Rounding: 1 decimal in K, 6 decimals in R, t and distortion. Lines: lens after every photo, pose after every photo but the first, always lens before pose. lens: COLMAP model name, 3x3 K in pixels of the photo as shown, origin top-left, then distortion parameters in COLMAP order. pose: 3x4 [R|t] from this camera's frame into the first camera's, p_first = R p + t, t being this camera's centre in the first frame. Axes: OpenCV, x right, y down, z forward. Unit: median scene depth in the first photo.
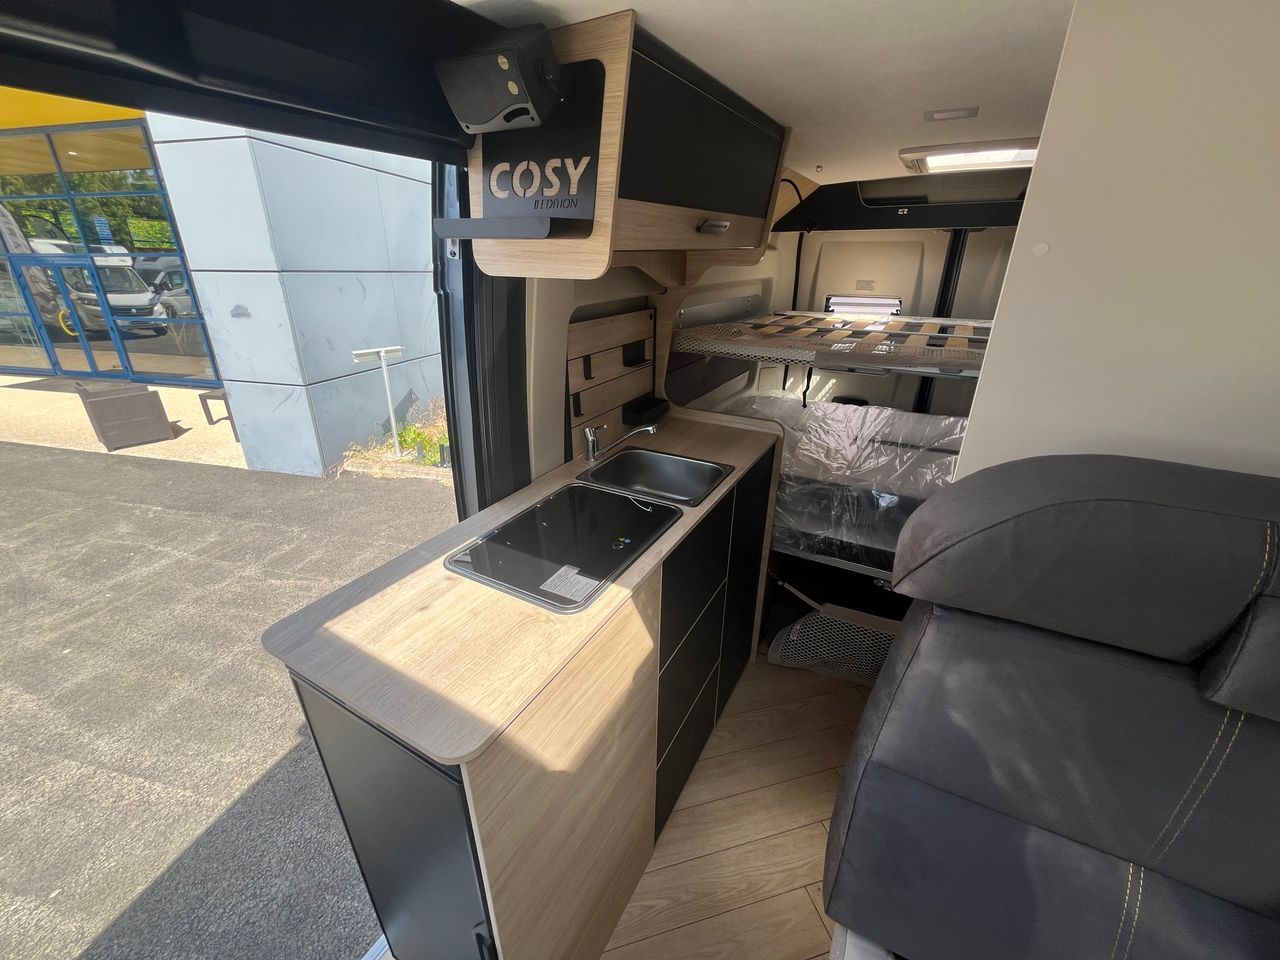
lens RADIAL K [[509.2, 0, 640.0], [0, 509.2, 480.0], [0, 0, 1]] dist [-0.007165, 0.000167]
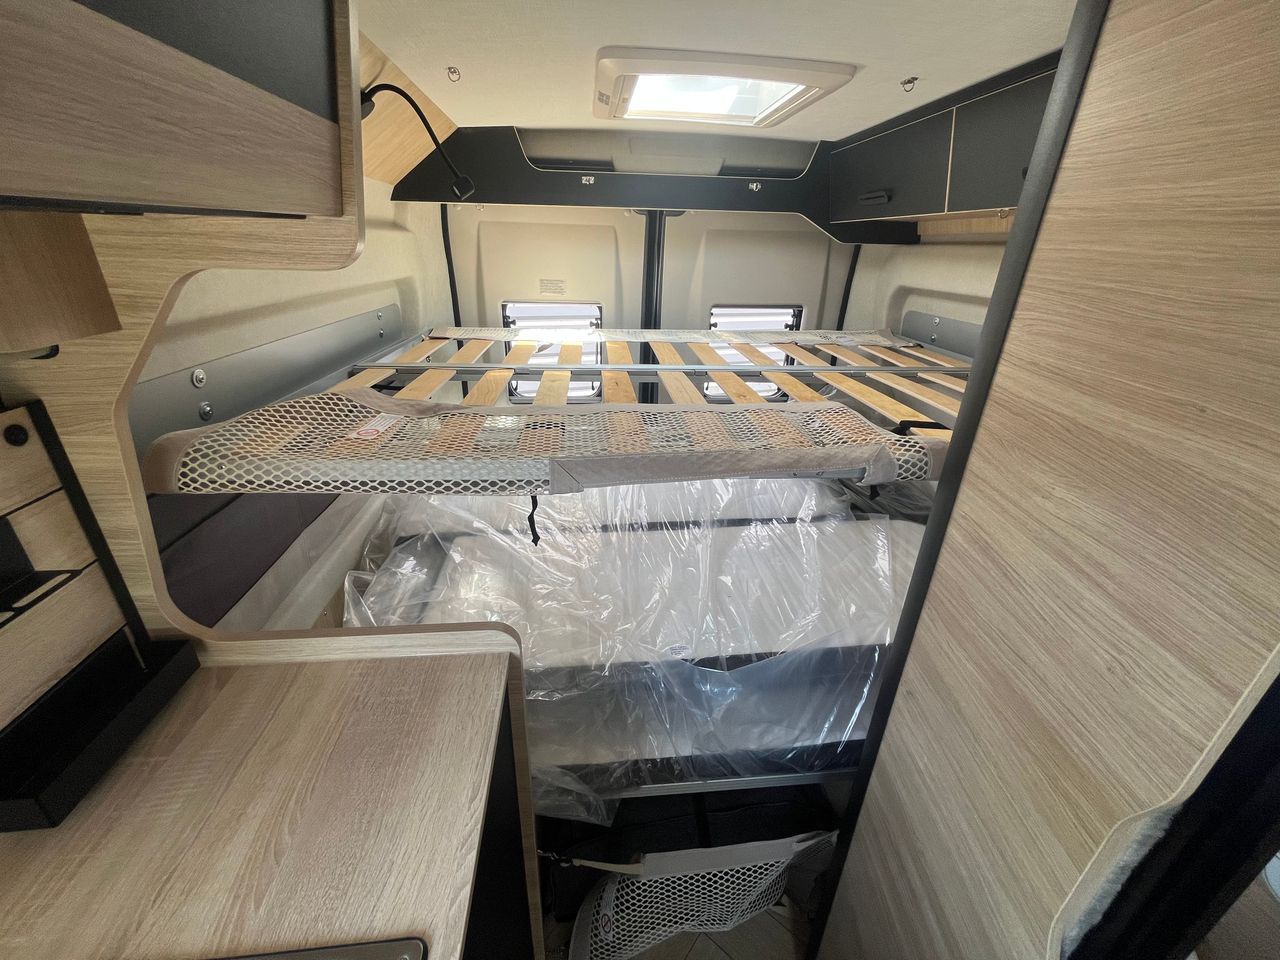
lens RADIAL K [[509.2, 0, 640.0], [0, 509.2, 480.0], [0, 0, 1]] dist [-0.007165, 0.000167]
pose [[0.814927, -0.223700, 0.534652, 0.113242], [0.213143, 0.973536, 0.082452, -0.168016], [-0.538948, 0.046765, 0.841040, 0.382701]]
